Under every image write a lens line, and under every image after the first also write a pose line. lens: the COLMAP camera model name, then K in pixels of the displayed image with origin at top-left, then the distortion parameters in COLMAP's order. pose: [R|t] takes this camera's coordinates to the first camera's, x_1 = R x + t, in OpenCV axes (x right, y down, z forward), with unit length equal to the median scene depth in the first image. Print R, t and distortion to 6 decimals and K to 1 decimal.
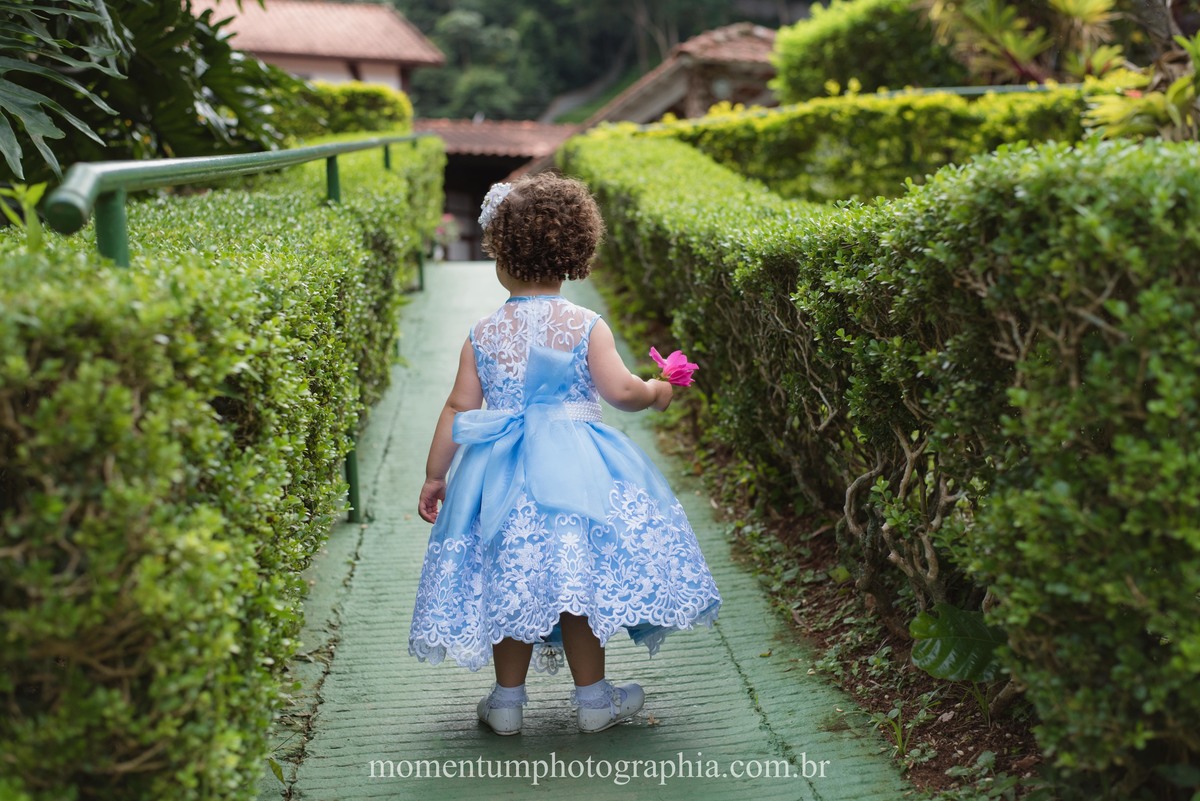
lens RADIAL K [[1749.3, 0, 628.6], [0, 1749.3, 405.1], [0, 0, 1]] dist [0.001099, 0.089156]
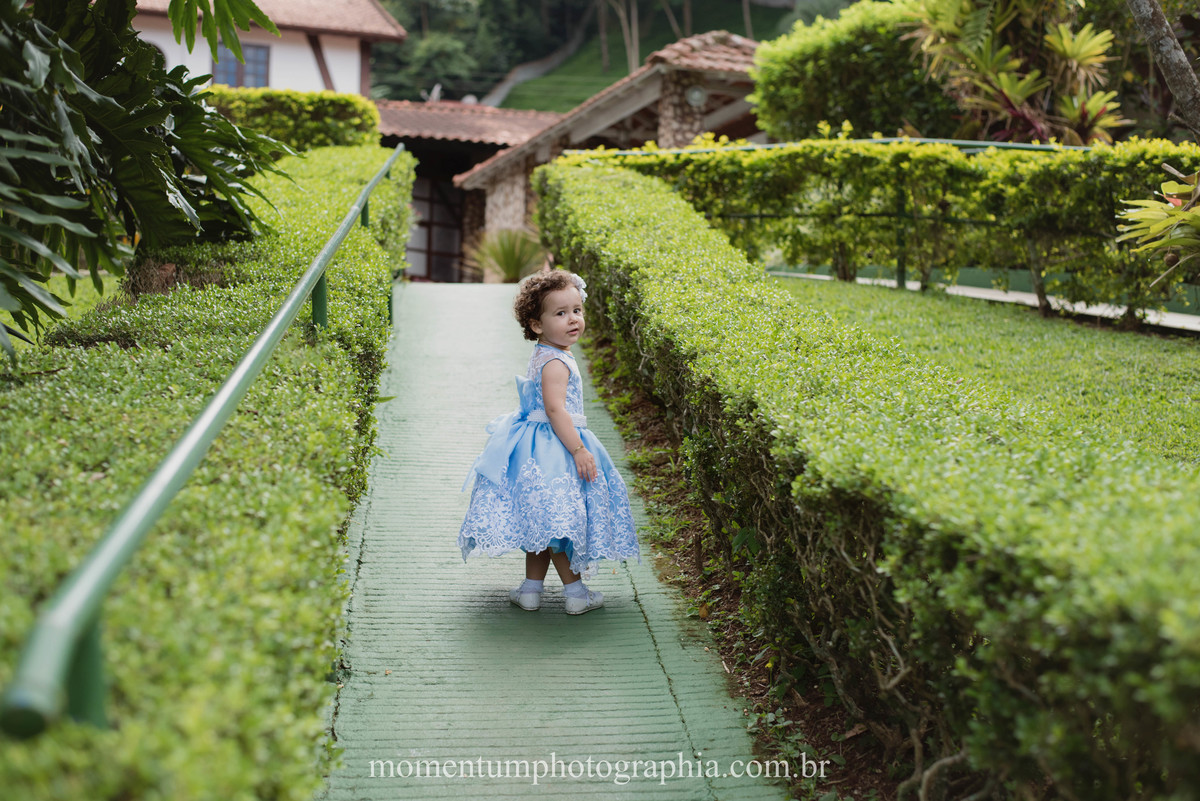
lens RADIAL K [[1733.7, 0, 625.6], [0, 1733.7, 400.6], [0, 0, 1]] dist [-0.003025, 0.077589]
pose [[0.998710, 0.039173, 0.032299, -0.017271], [-0.039772, 0.999044, 0.018140, -0.044004], [-0.031557, -0.019401, 0.999314, 0.047431]]
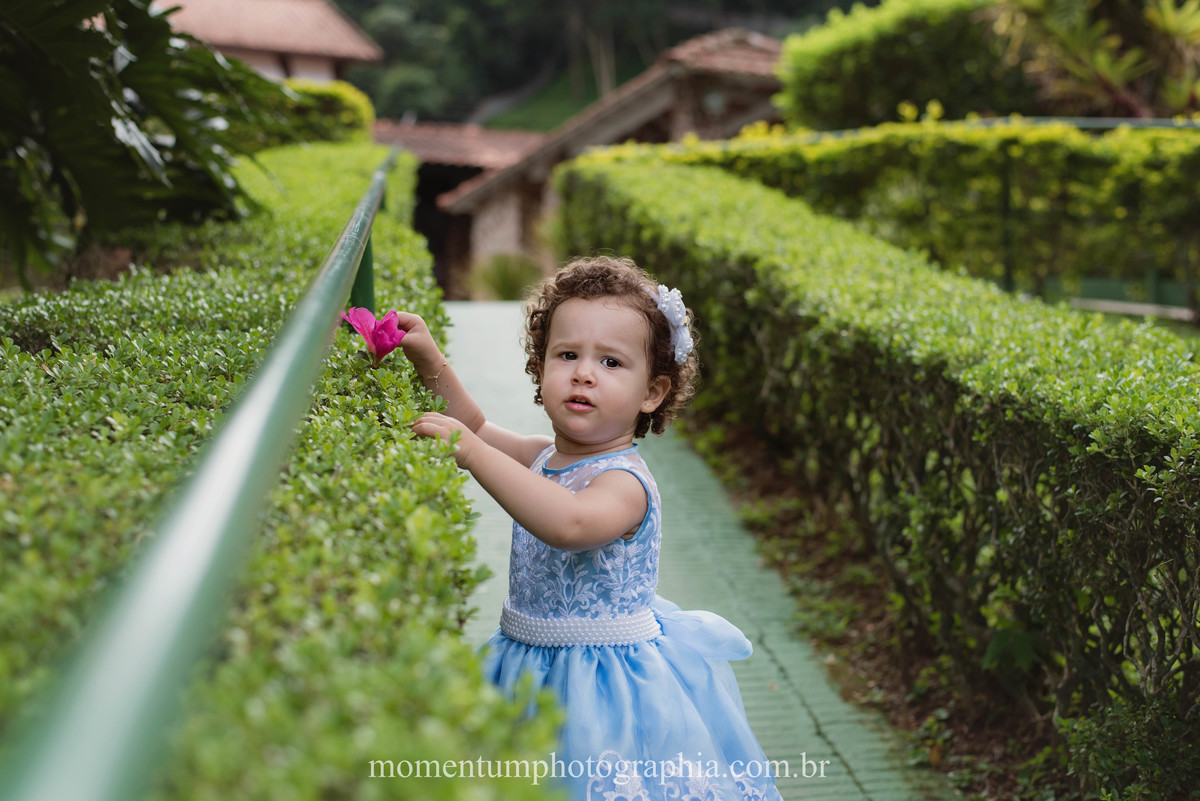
lens RADIAL K [[1733.7, 0, 625.6], [0, 1733.7, 400.6], [0, 0, 1]] dist [-0.003025, 0.077589]
pose [[0.998283, 0.029428, 0.050640, -0.050267], [-0.029245, 0.999563, -0.004338, -0.039805], [-0.050745, 0.002849, 0.998708, 0.201835]]
